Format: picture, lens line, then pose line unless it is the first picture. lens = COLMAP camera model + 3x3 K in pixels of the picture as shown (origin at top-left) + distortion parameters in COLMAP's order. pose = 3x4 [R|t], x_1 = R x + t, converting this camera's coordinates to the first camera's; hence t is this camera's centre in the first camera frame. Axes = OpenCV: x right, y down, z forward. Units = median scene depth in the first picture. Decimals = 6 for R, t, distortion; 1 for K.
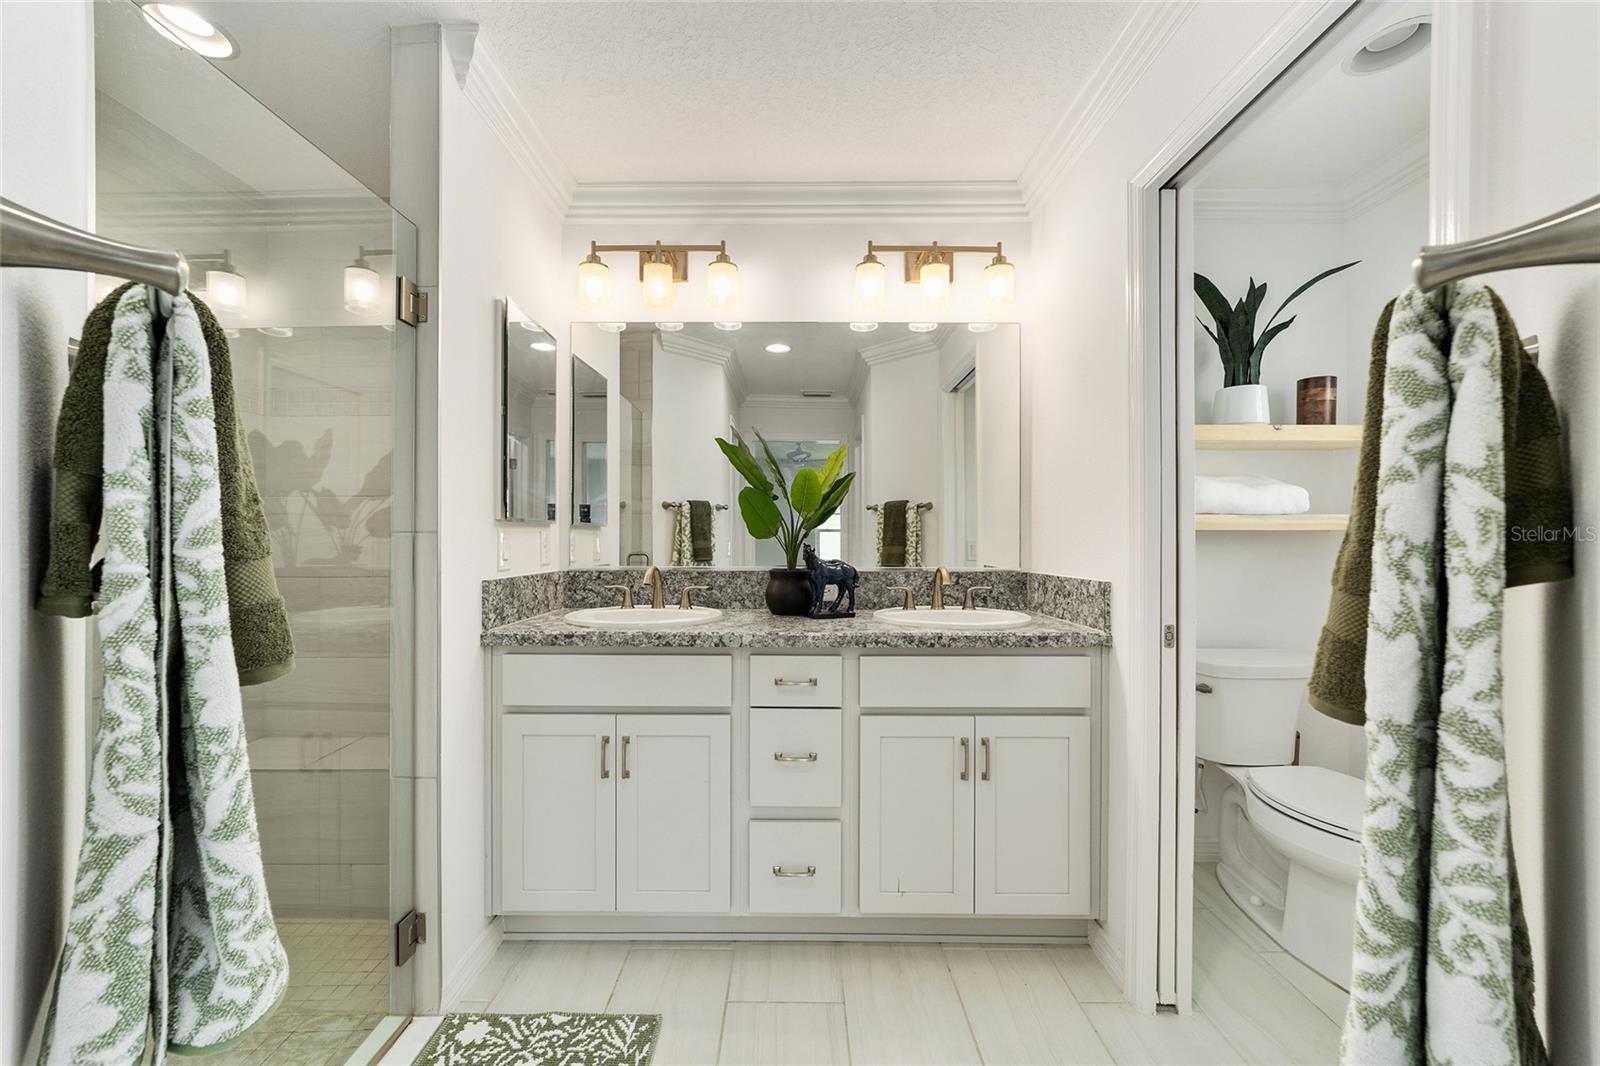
lens RADIAL K [[619.1, 0, 785.7], [0, 619.1, 533.2], [0, 0, 1]] dist [-0.008725, 0.000276]
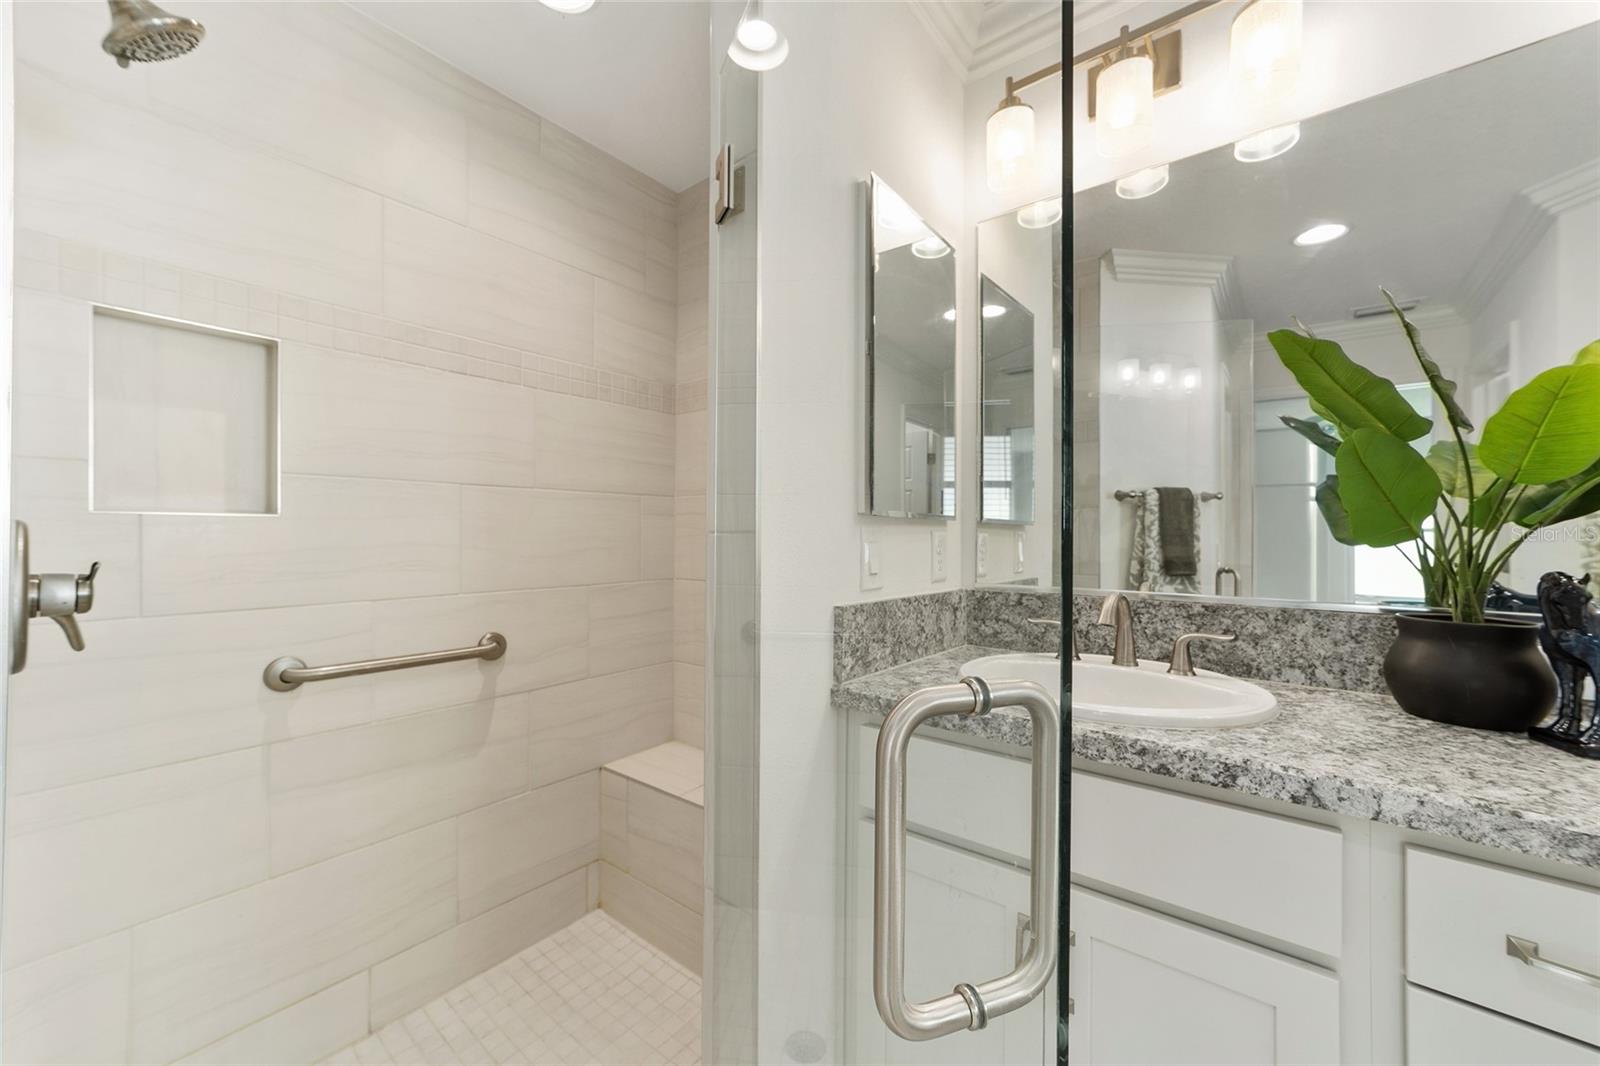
lens RADIAL K [[619.1, 0, 785.7], [0, 619.1, 533.2], [0, 0, 1]] dist [-0.008725, 0.000276]
pose [[0.785895, 0.000383, -0.618360, -0.097540], [-0.002040, 0.999996, -0.001973, 0.000654], [0.618357, 0.002812, 0.785893, 0.350229]]
